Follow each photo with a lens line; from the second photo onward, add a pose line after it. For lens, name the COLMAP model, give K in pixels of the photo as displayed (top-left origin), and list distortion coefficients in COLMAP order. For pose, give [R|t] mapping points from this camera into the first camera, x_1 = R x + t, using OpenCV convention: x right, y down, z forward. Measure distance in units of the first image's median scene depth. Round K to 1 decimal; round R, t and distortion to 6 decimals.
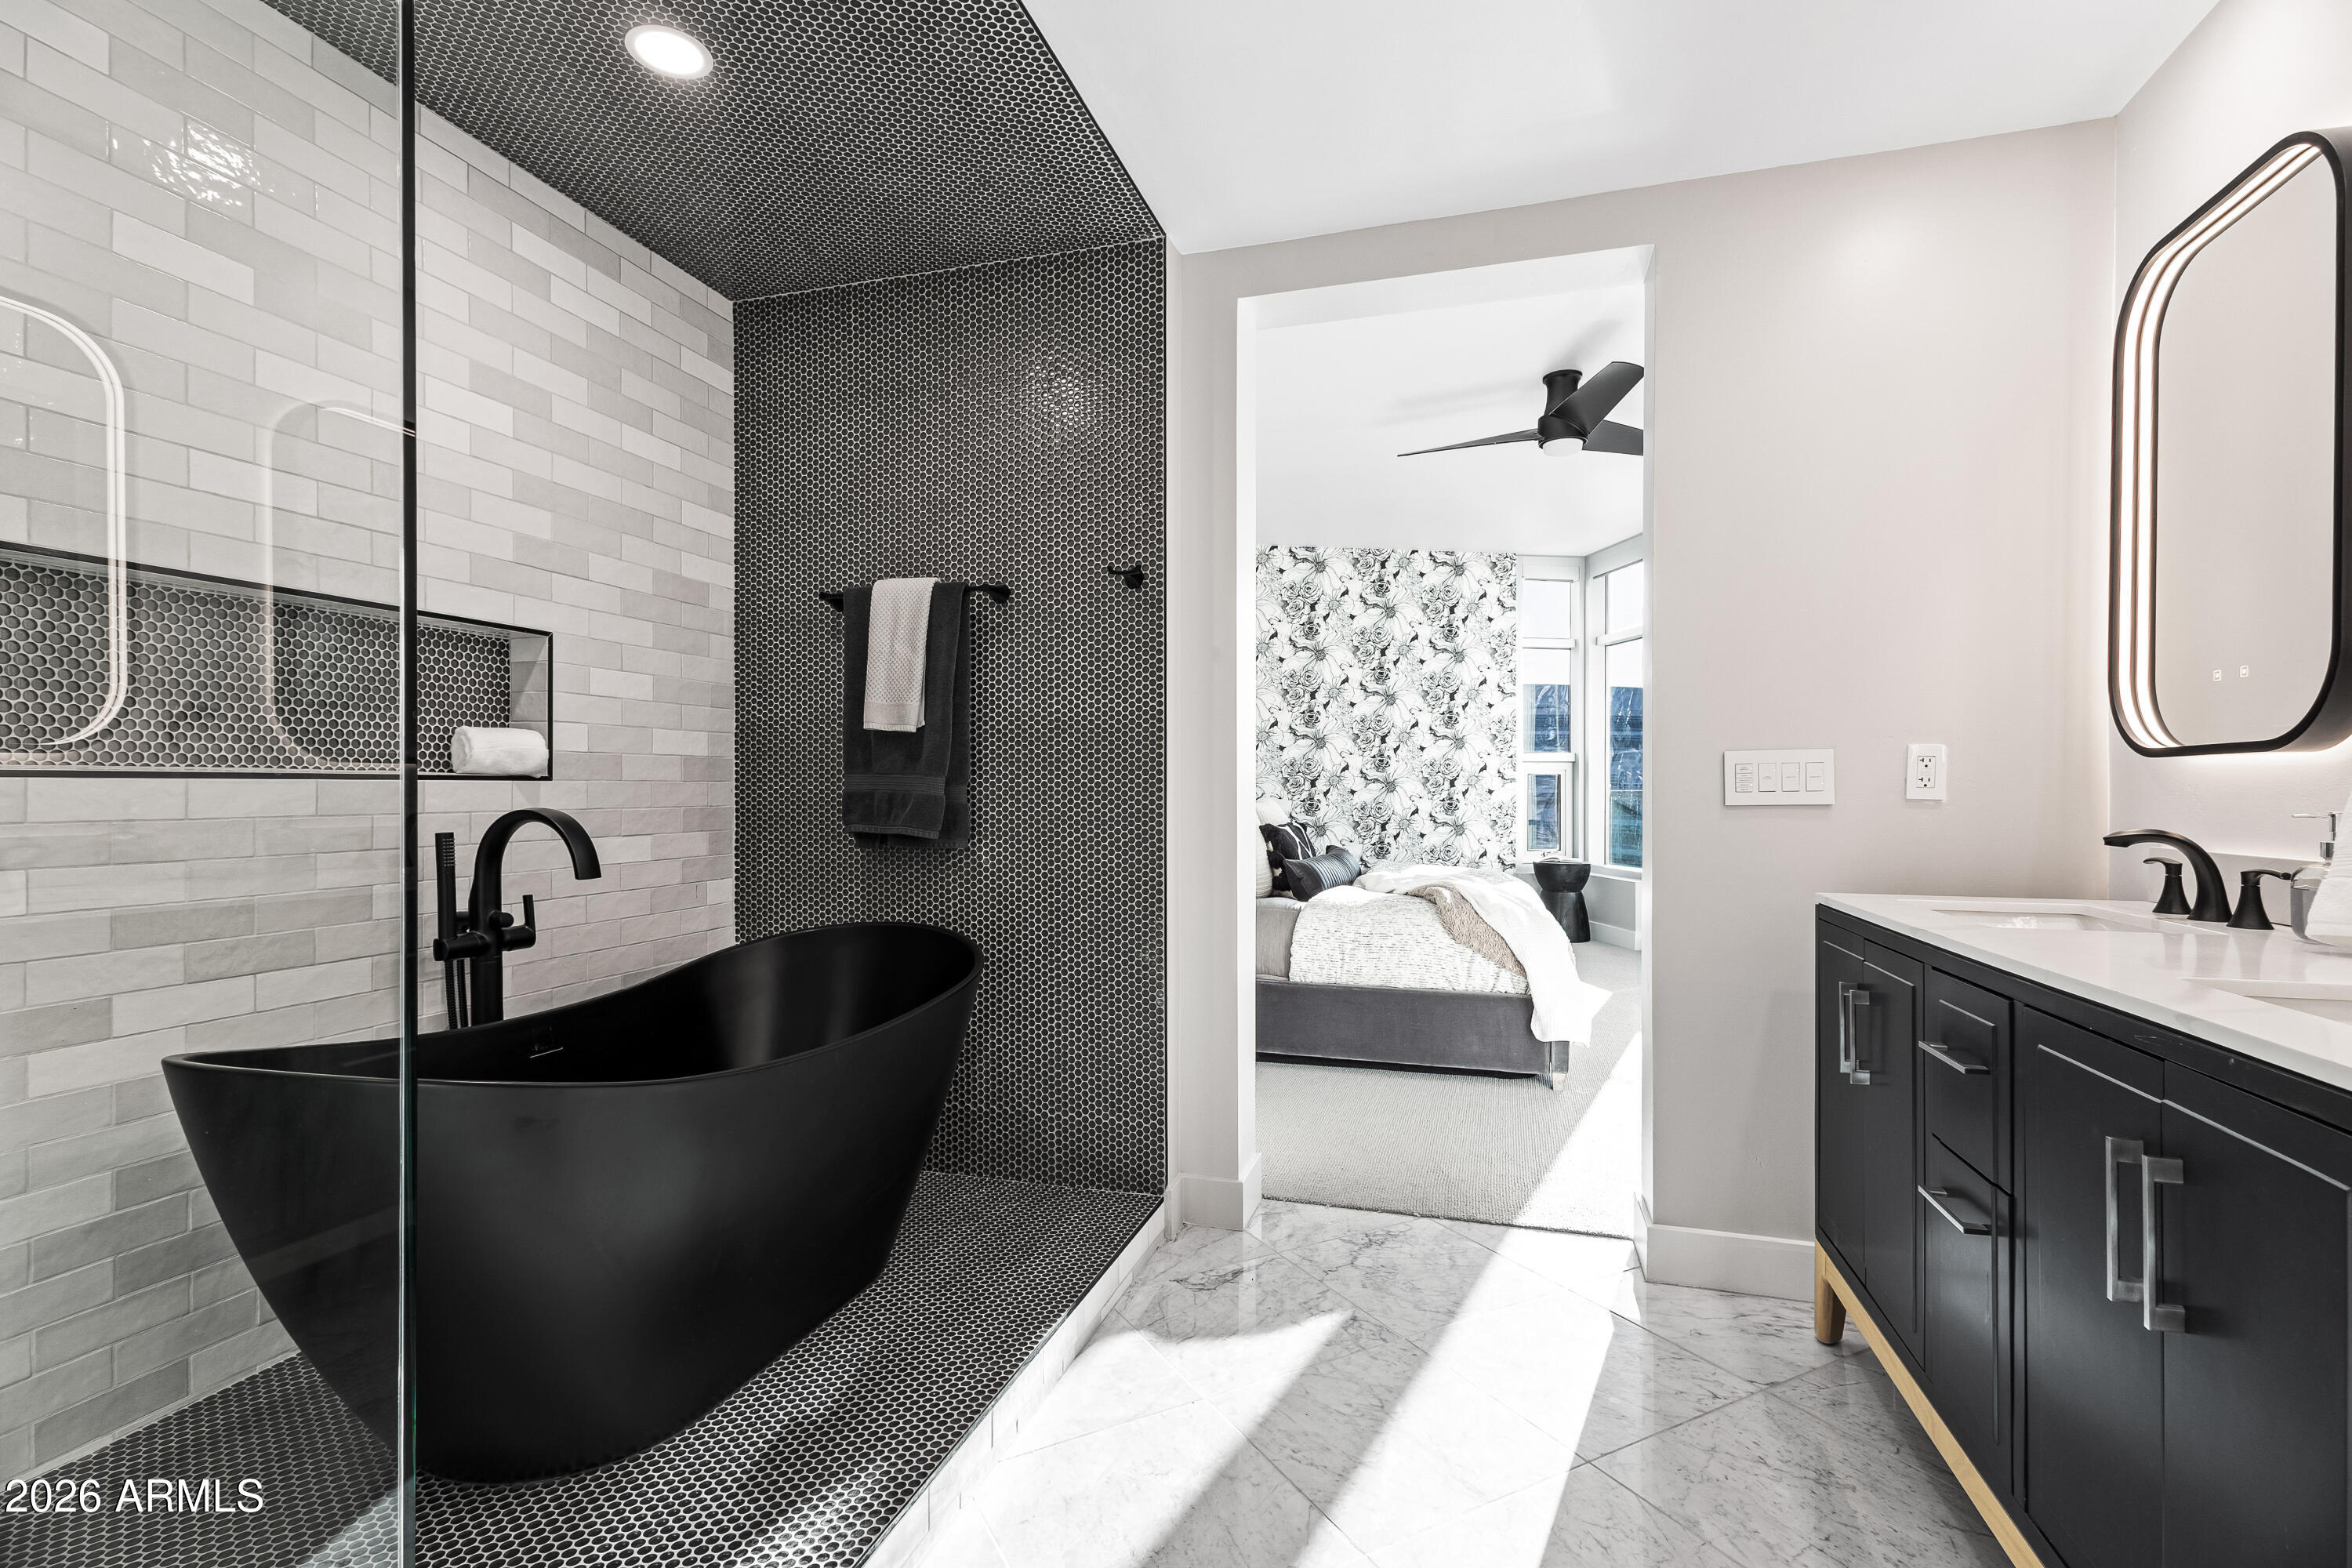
lens RADIAL K [[1116.4, 0, 1208.3], [0, 1116.4, 781.3], [0, 0, 1]] dist [0.016146, -0.000604]
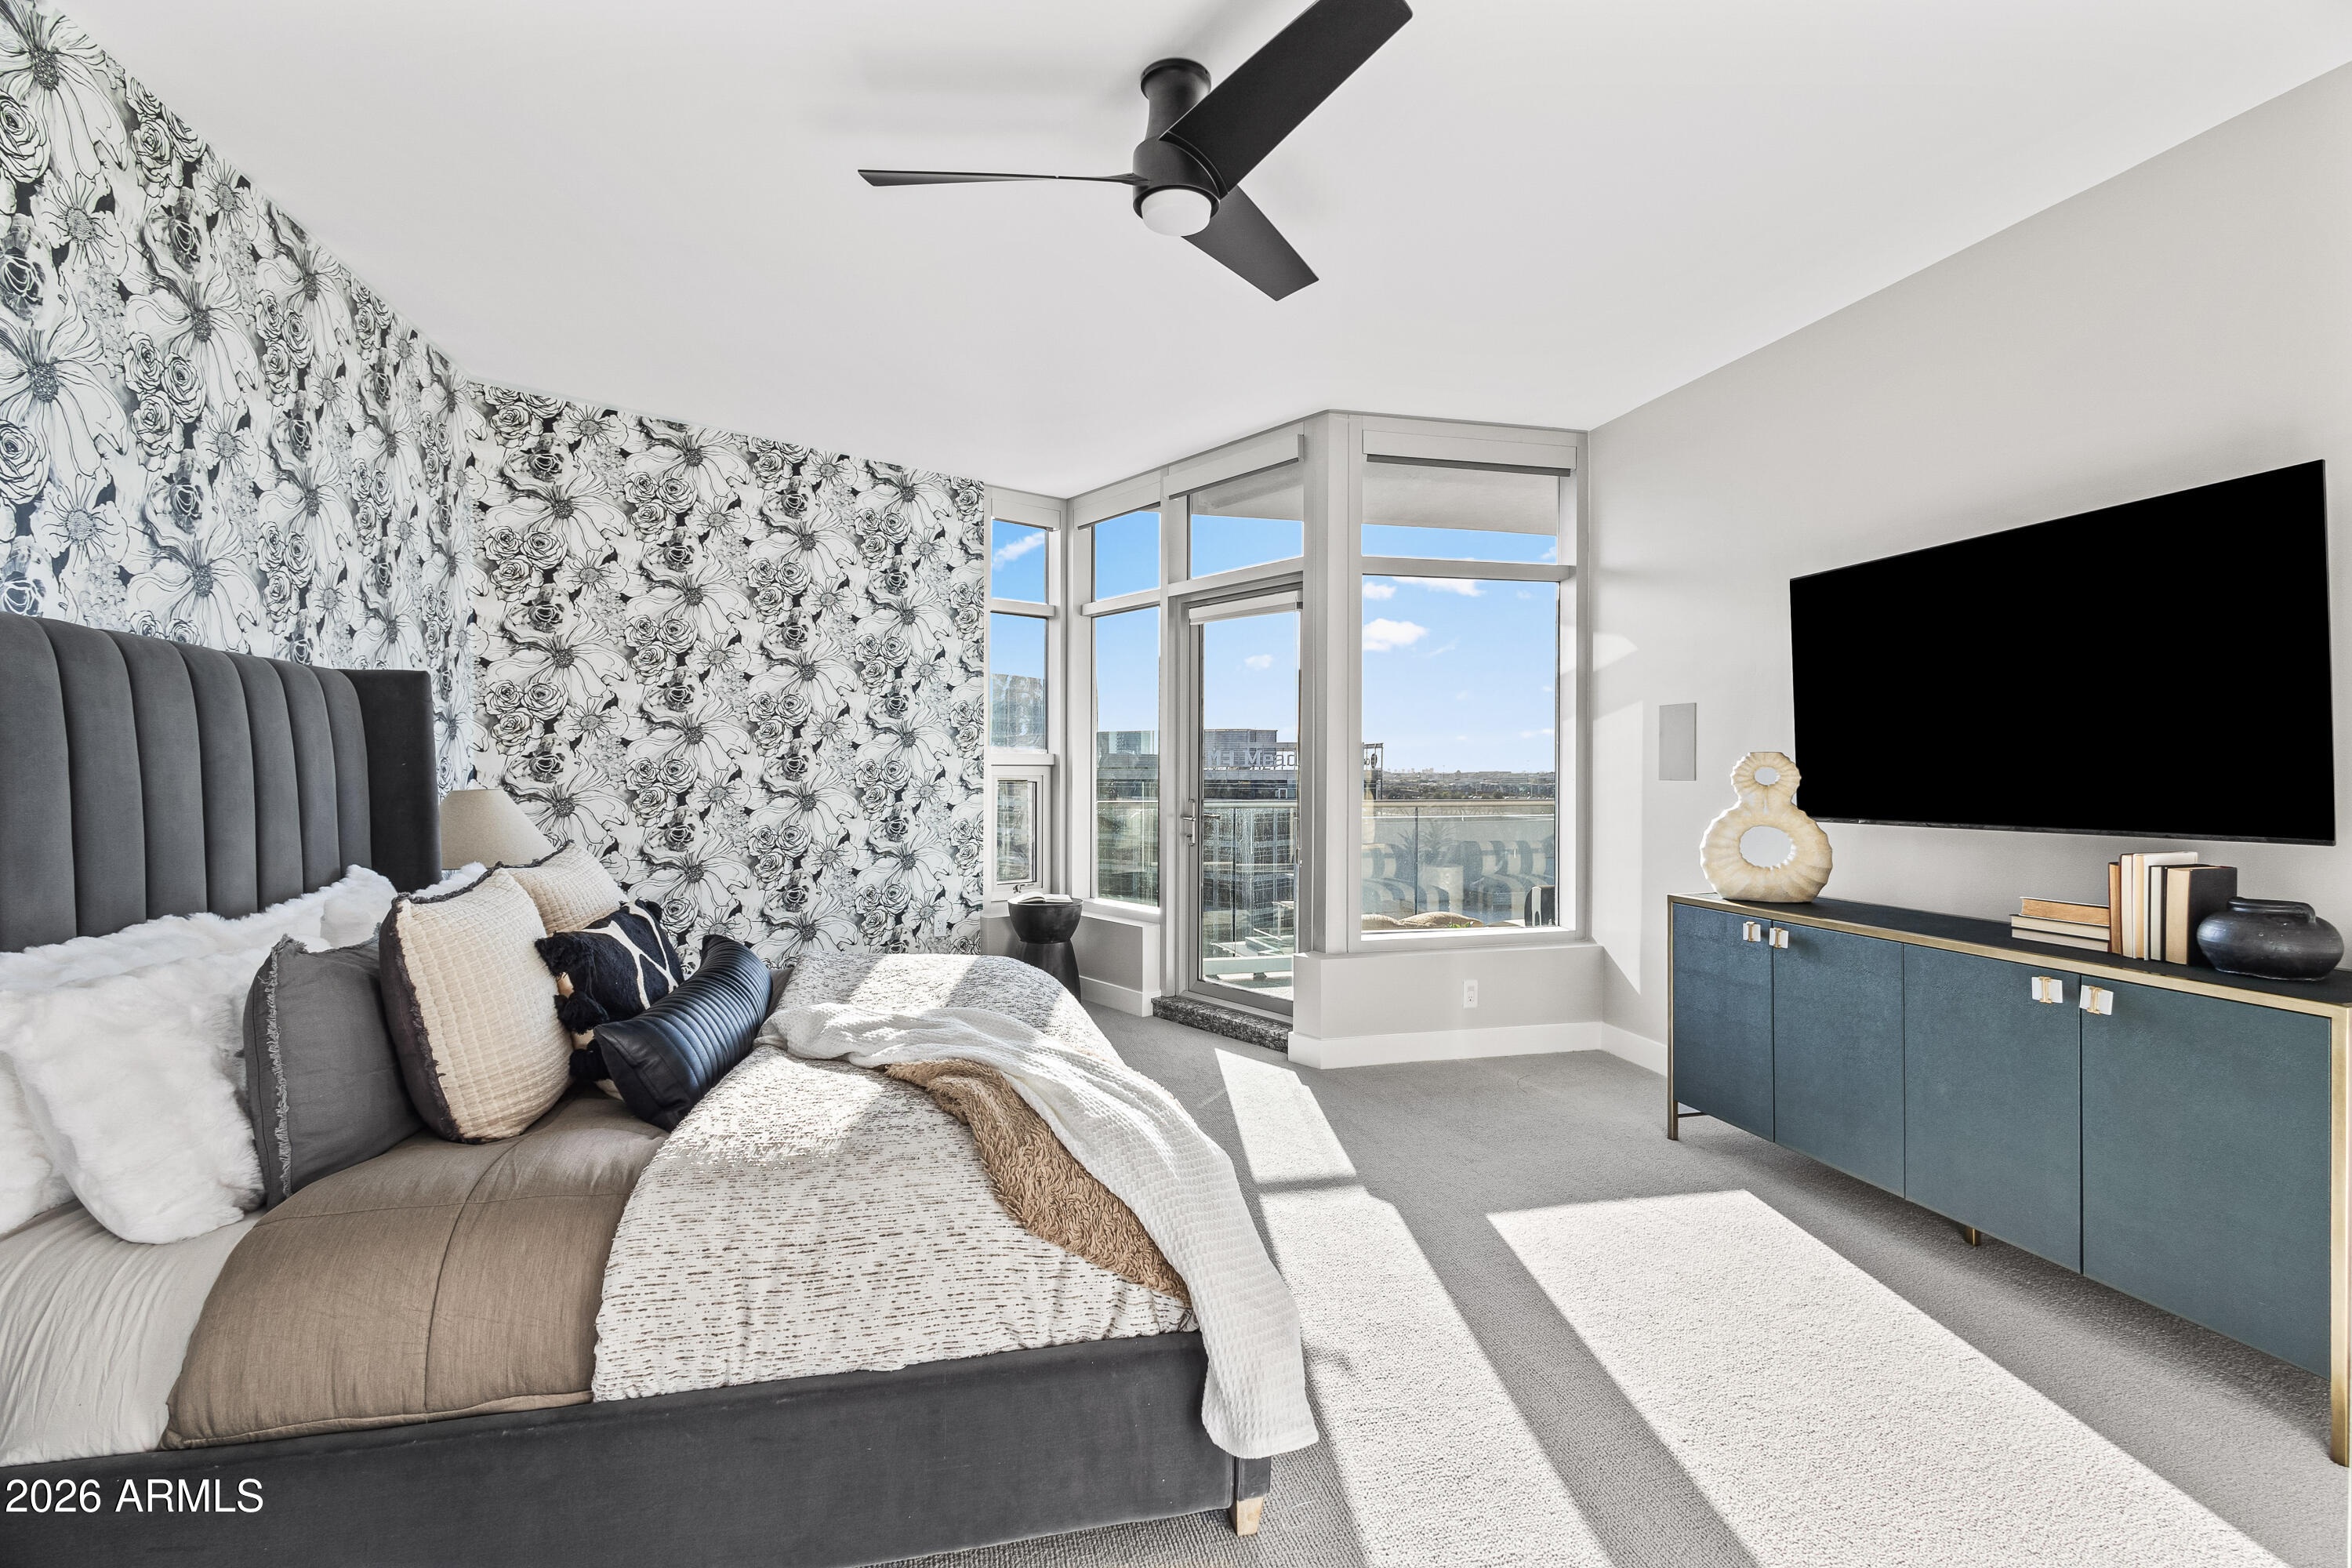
lens RADIAL K [[1093.0, 0, 1176.0], [0, 1093.0, 784.0], [0, 0, 1]] dist [0.010666, -0.000092]
pose [[0.871776, -0.000569, 0.489904, 0.052355], [-0.009059, 0.999810, 0.017282, -0.029725], [-0.489821, -0.019504, 0.871605, 0.490009]]
